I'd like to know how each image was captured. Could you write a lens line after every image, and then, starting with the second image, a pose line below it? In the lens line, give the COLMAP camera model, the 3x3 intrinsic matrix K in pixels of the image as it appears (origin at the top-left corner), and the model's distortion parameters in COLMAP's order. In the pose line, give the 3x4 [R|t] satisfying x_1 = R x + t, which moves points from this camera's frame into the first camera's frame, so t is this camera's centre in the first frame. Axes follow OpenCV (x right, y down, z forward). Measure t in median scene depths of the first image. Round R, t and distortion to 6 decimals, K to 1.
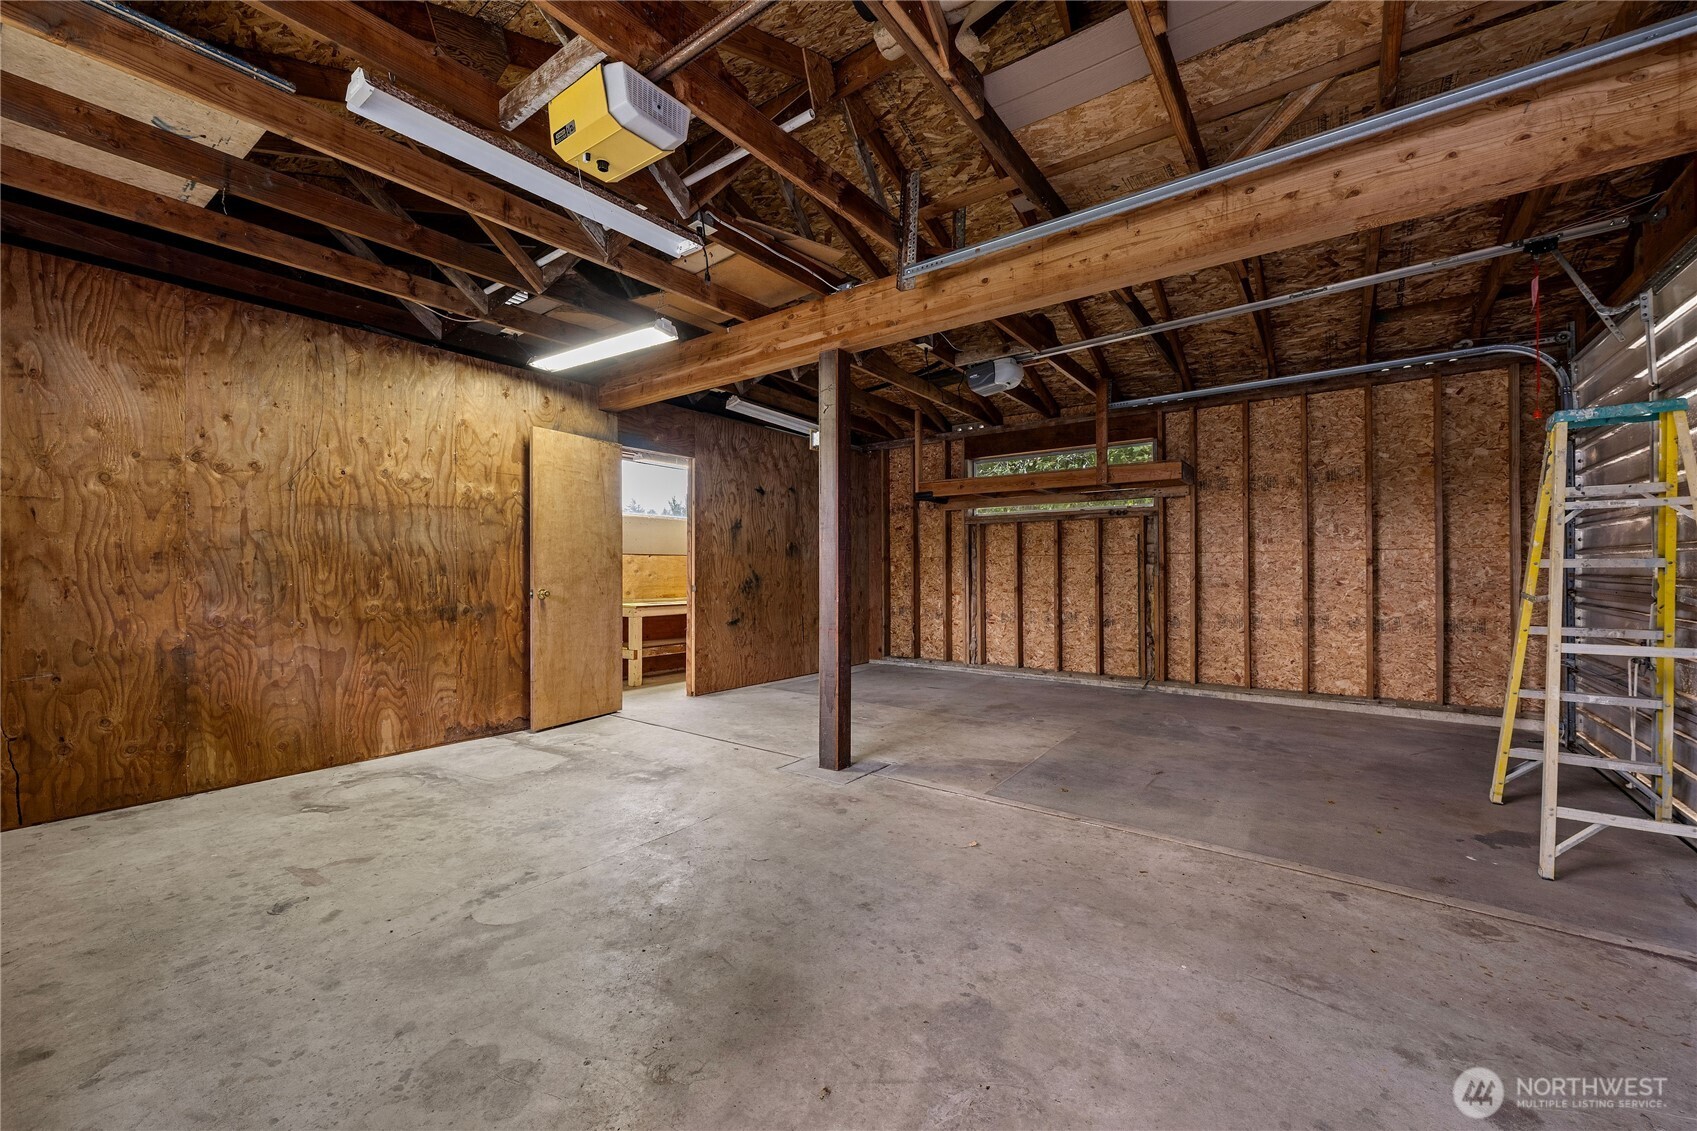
lens RADIAL K [[670.2, 0, 845.6], [0, 670.2, 568.9], [0, 0, 1]] dist [-0.001172, -0.000117]
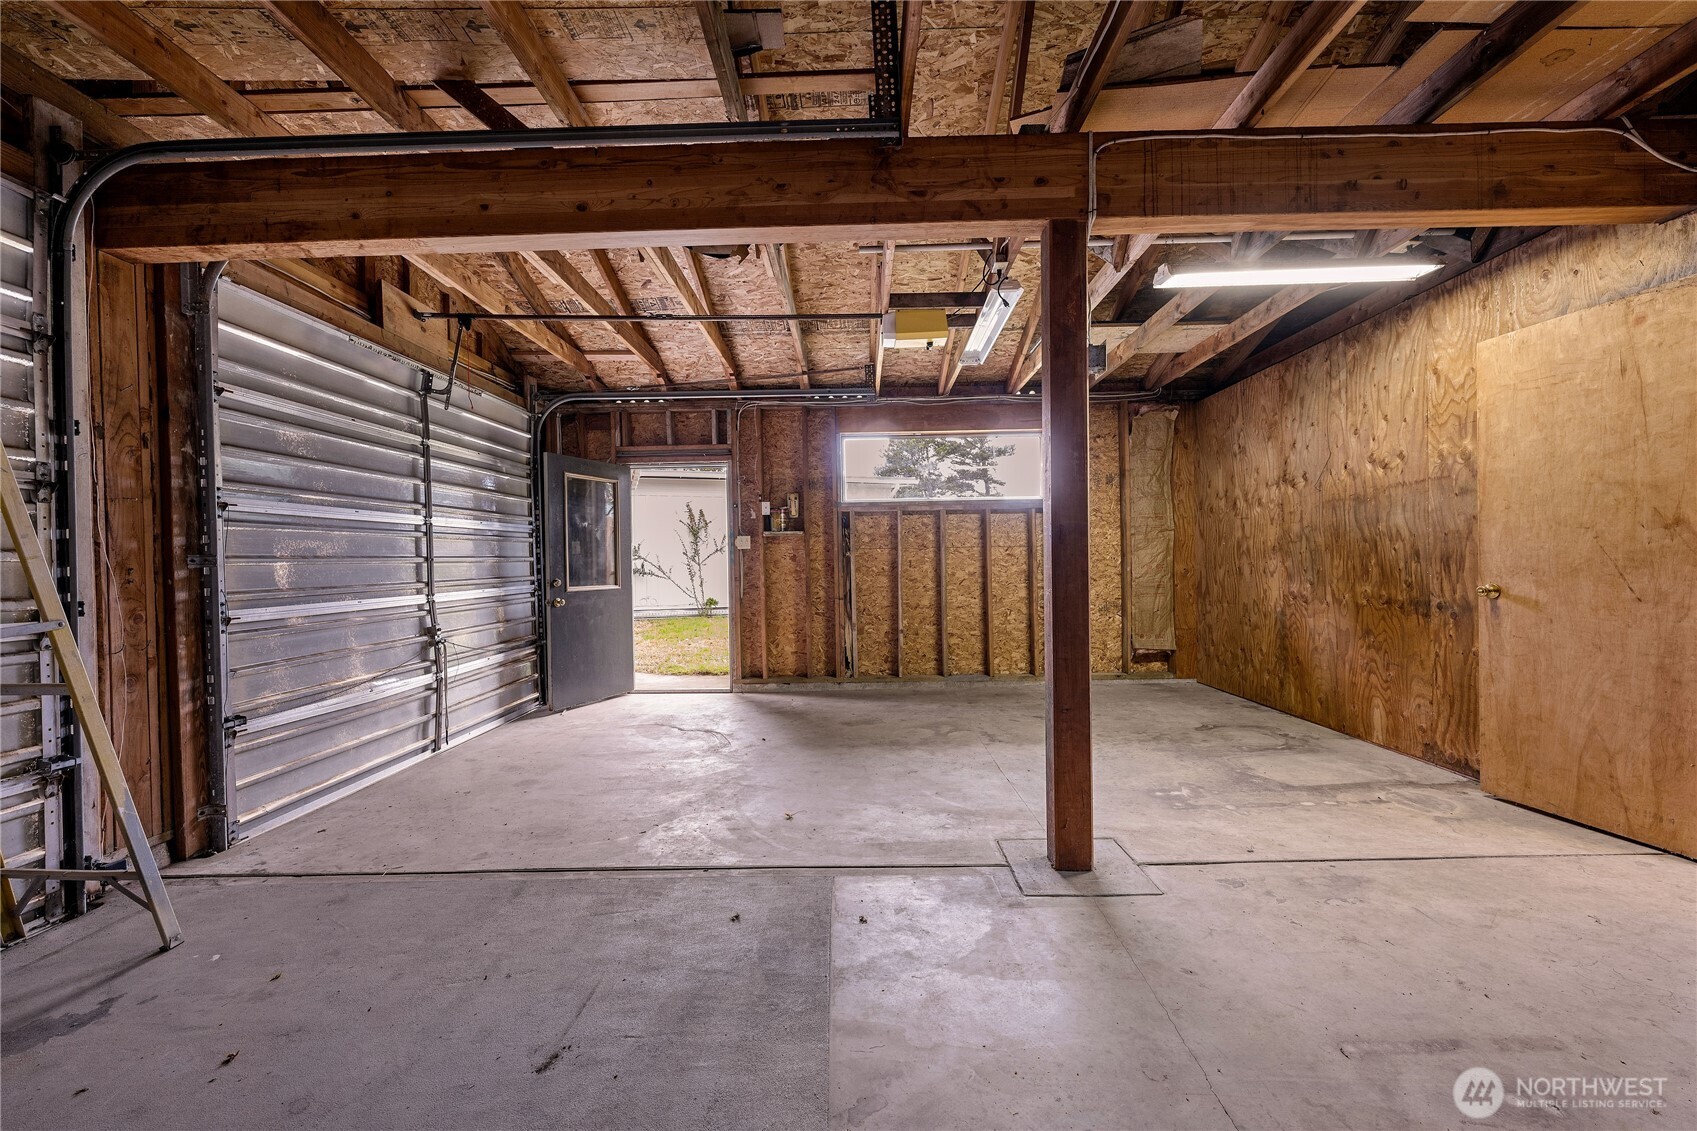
lens RADIAL K [[670.2, 0, 845.6], [0, 670.2, 568.9], [0, 0, 1]] dist [-0.001172, -0.000117]
pose [[-0.816387, 0.019662, -0.577171, 0.525237], [0.020180, 0.999781, 0.005515, -0.001164], [0.577153, -0.007145, -0.816605, 1.380021]]
